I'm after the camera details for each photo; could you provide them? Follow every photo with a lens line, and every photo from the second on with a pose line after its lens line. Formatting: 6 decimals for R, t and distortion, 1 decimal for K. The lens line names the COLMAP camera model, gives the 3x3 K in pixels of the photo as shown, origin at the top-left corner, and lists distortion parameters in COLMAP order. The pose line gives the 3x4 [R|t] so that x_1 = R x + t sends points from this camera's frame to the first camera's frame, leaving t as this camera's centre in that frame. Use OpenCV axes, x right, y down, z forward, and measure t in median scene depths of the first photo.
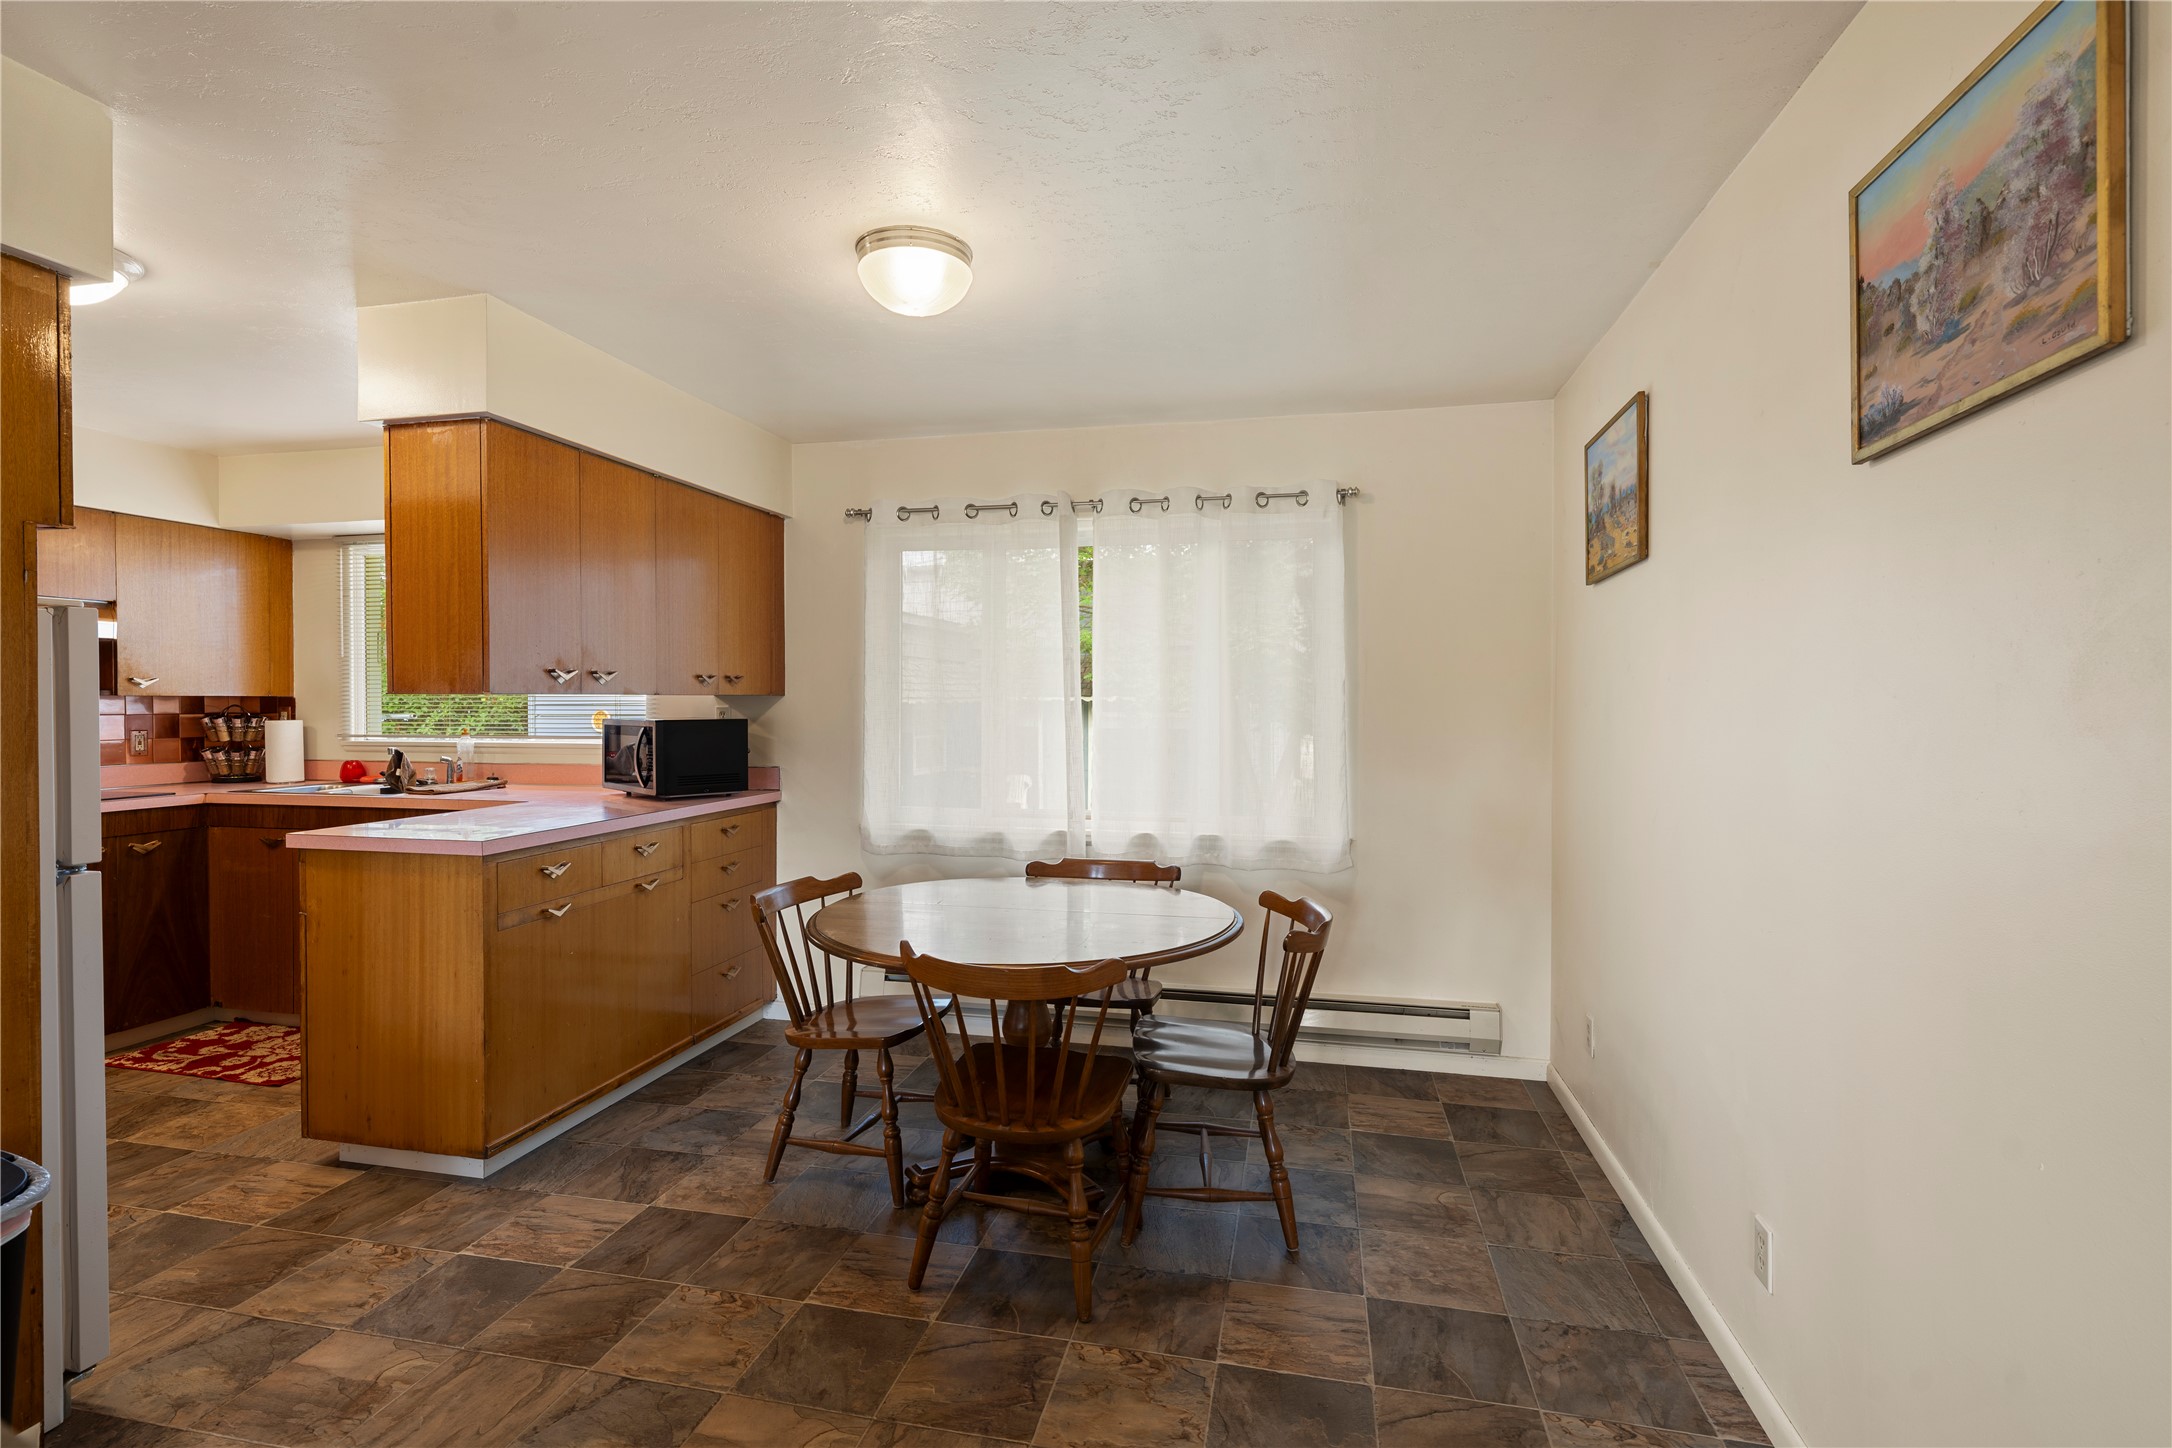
lens RADIAL K [[1020.4, 0, 1081.6], [0, 1020.4, 721.9], [0, 0, 1]] dist [0.000561, 0.000376]
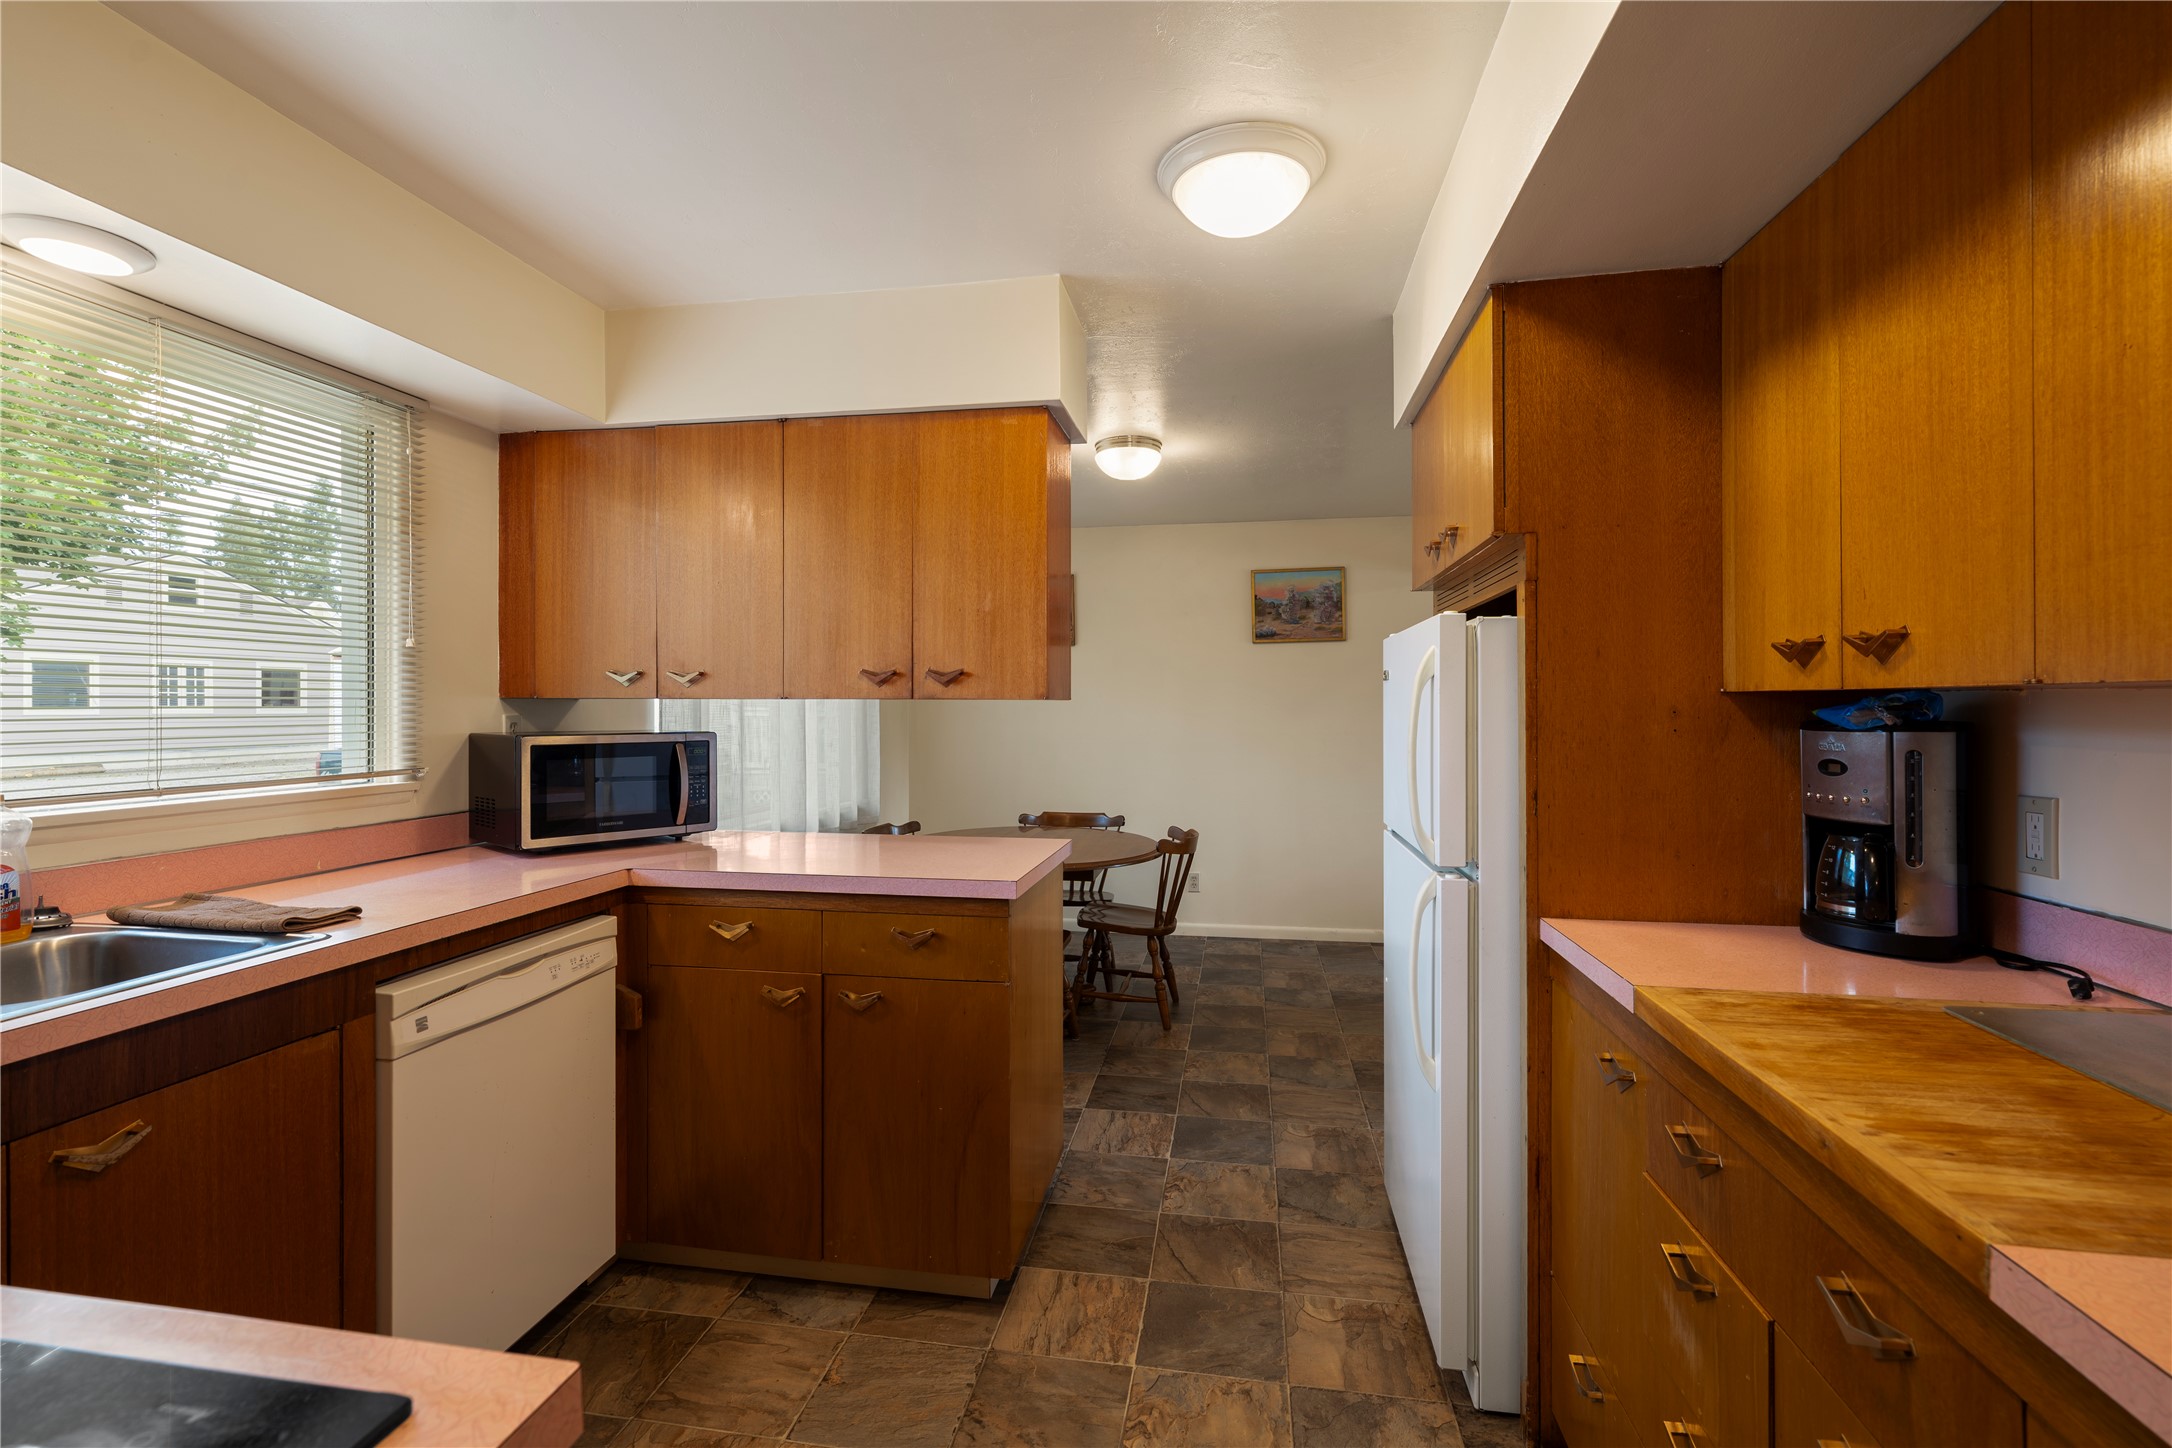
lens RADIAL K [[972.3, 0, 1077.6], [0, 972.3, 709.3], [0, 0, 1]] dist [-0.000908, -0.000218]
pose [[-0.052919, -0.004527, 0.998589, -1.045578], [0.020458, 0.999775, 0.005617, -0.015346], [-0.998389, 0.020726, -0.052815, 0.687143]]
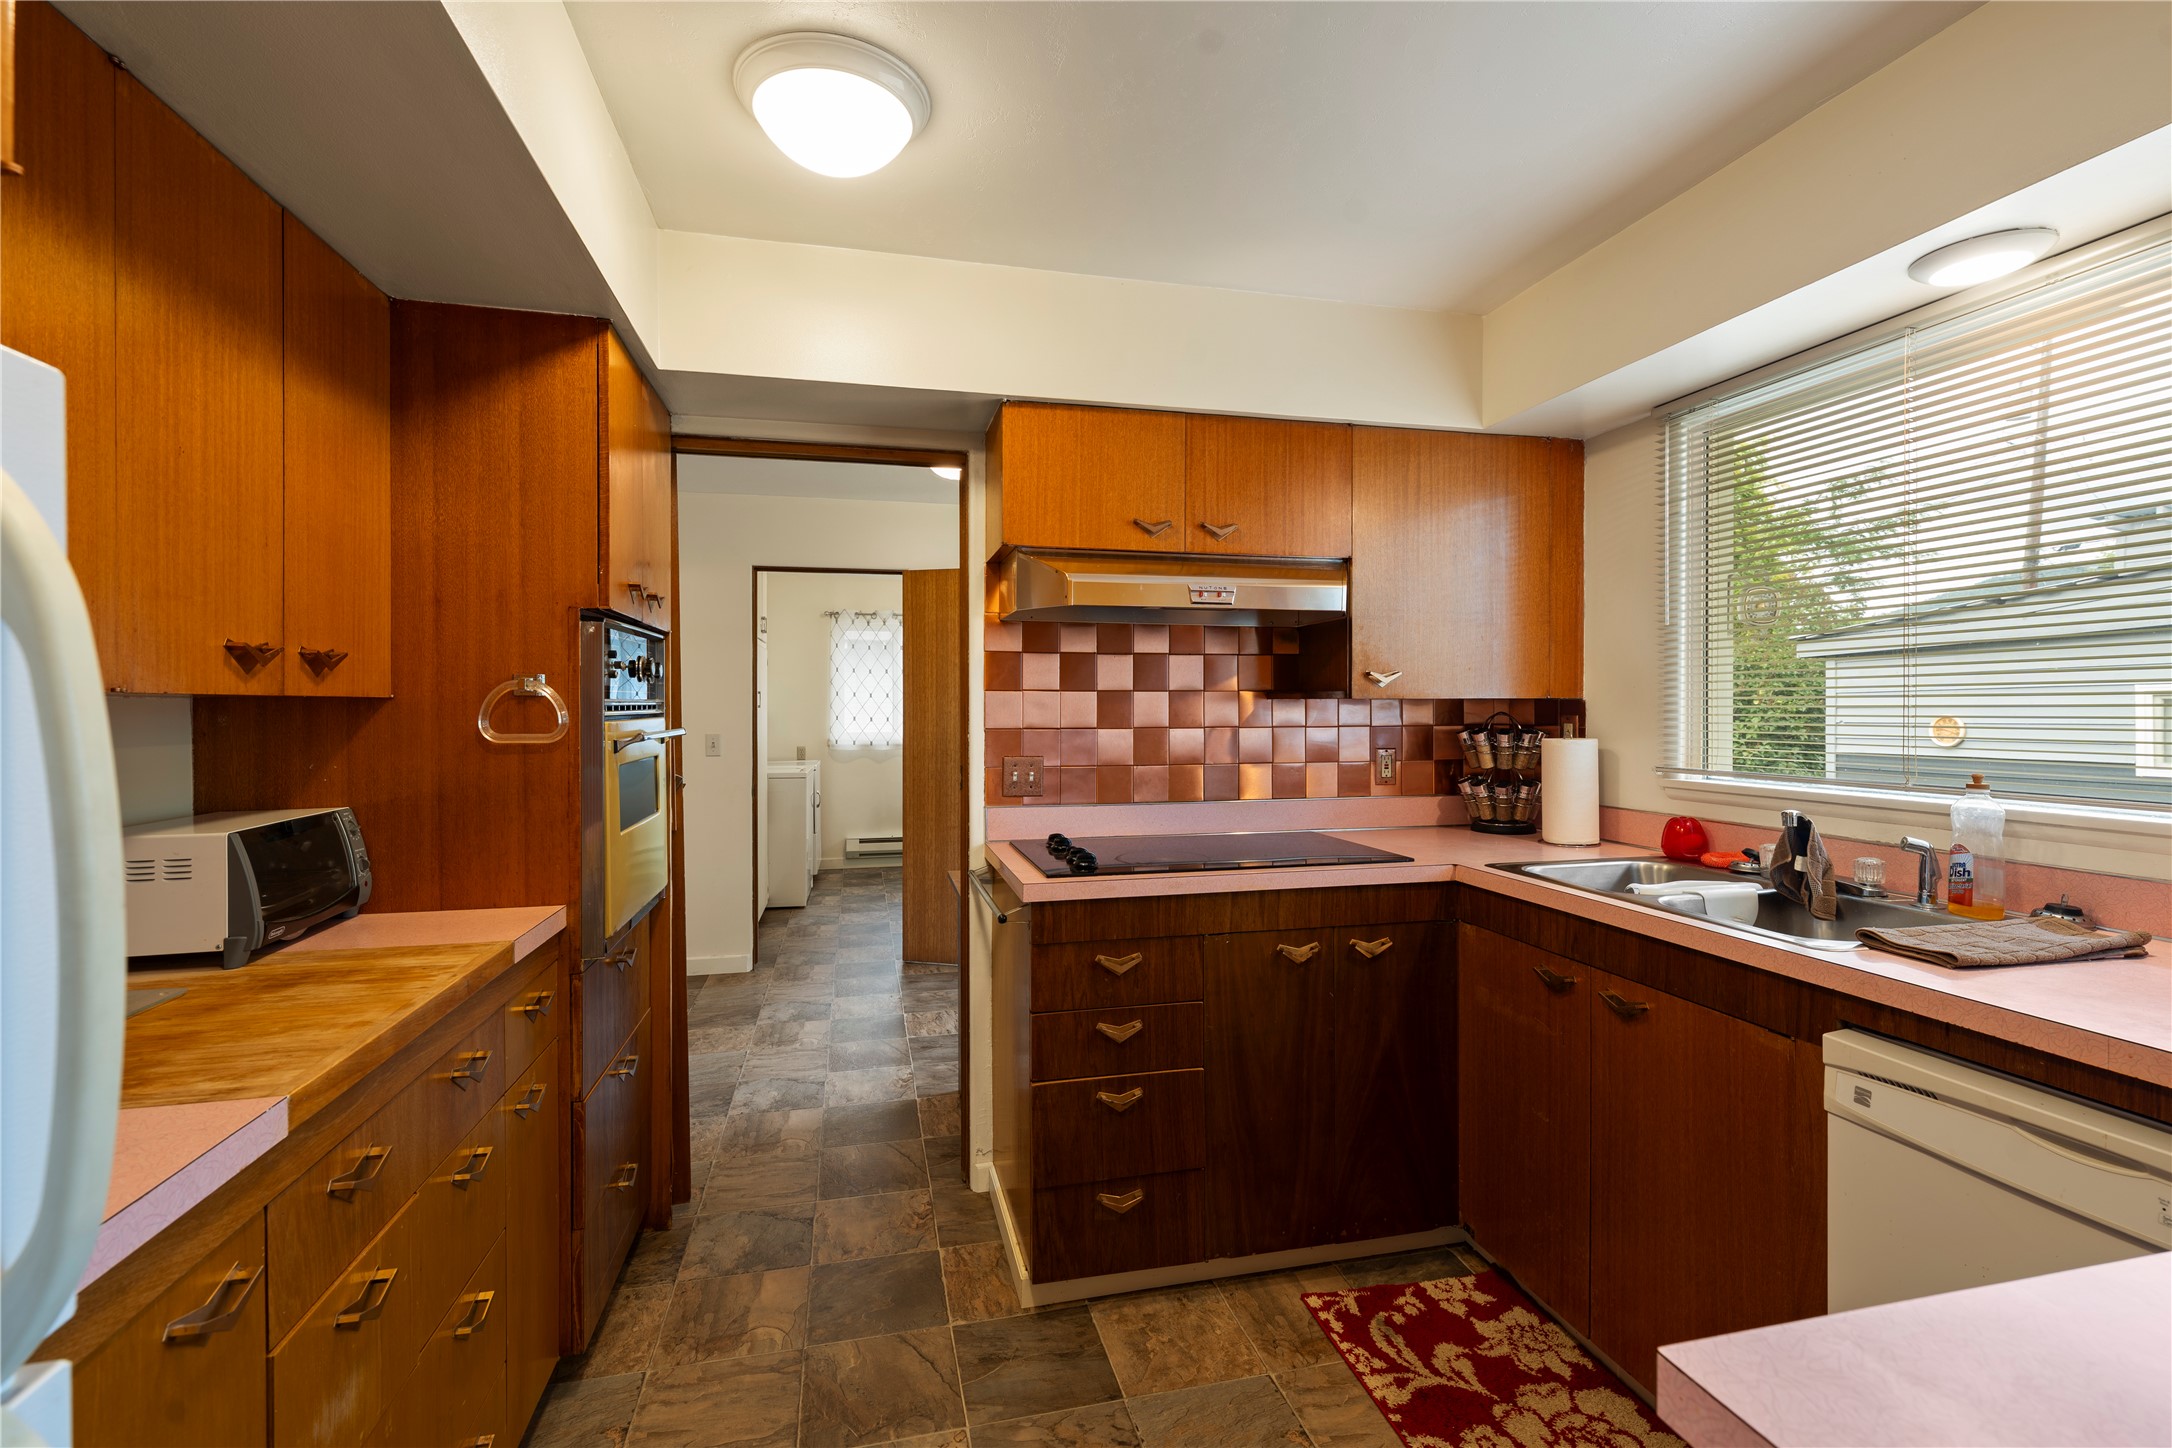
lens RADIAL K [[956.3, 0, 1079.9], [0, 956.3, 709.1], [0, 0, 1]] dist [-0.000351, -0.000269]
pose [[0.439070, 0.001105, -0.898452, -0.455646], [-0.014188, 0.999883, -0.005704, -0.012989], [0.898341, 0.015252, 0.439034, 0.559695]]
